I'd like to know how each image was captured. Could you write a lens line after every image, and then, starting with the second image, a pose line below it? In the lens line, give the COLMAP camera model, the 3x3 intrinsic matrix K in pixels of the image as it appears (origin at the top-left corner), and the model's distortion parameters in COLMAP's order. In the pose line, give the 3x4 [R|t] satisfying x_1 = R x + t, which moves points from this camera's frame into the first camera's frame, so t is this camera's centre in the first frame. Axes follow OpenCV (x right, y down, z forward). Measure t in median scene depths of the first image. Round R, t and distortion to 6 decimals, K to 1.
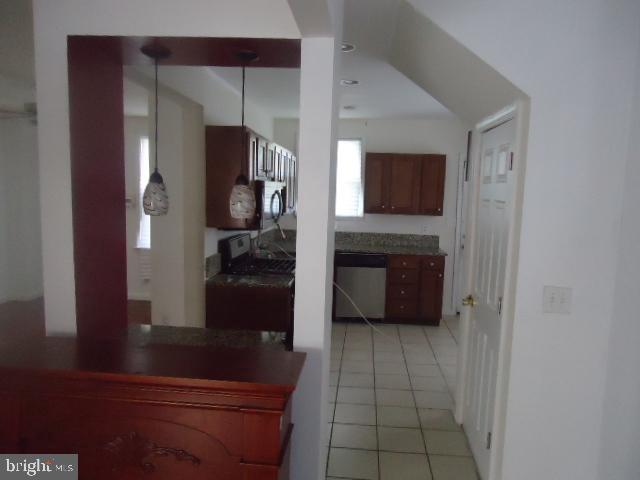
lens RADIAL K [[468.6, 0, 320.0], [0, 468.6, 240.0], [0, 0, 1]] dist [0.001721, 0.001503]
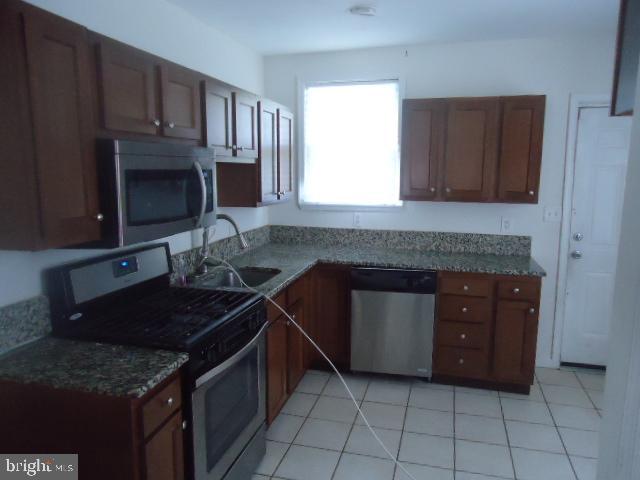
lens RADIAL K [[468.6, 0, 320.0], [0, 468.6, 240.0], [0, 0, 1]] dist [0.001721, 0.001503]
pose [[0.984358, 0.001916, -0.176172, 0.100413], [0.005190, 0.999191, 0.039868, -0.031291], [0.176106, -0.040158, 0.983552, 0.387636]]
